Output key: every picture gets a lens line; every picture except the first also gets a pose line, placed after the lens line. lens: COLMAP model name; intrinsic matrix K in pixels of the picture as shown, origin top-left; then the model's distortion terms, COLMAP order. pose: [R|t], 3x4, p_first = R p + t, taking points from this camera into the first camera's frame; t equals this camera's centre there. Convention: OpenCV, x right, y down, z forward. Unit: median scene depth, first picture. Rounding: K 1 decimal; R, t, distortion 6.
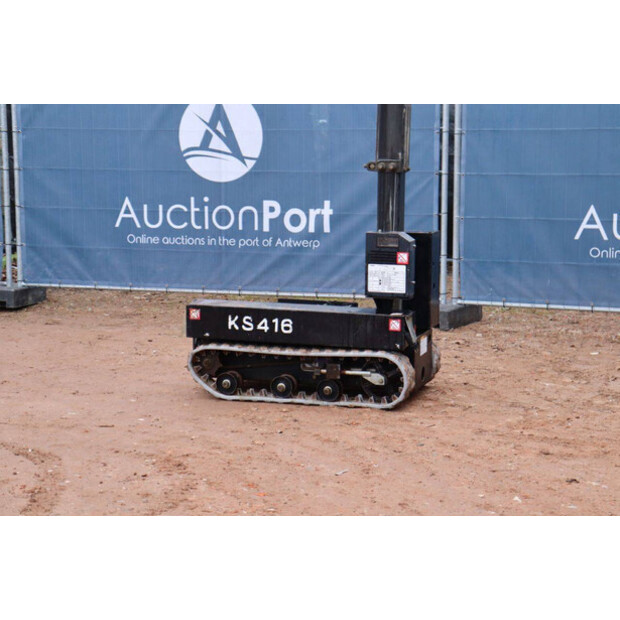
lens RADIAL K [[1483.1, 0, 310.0], [0, 1483.1, 310.0], [0, 0, 1]] dist [0.402982, 0.024939]
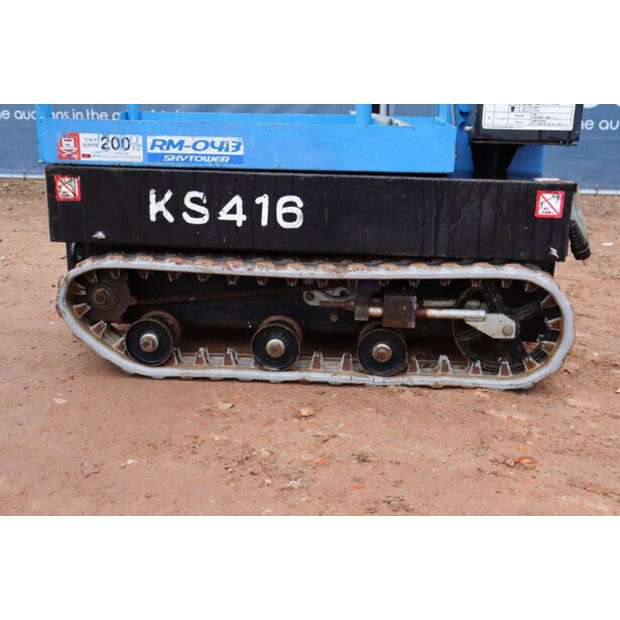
lens RADIAL K [[767.8, 0, 310.0], [0, 767.8, 310.0], [0, 0, 1]] dist [-0.006169, 0.016505]
pose [[0.971559, -0.046472, 0.232195, -0.063074], [0.015934, 0.991161, 0.131702, 0.009699], [-0.236263, -0.124256, 0.963712, 0.770298]]
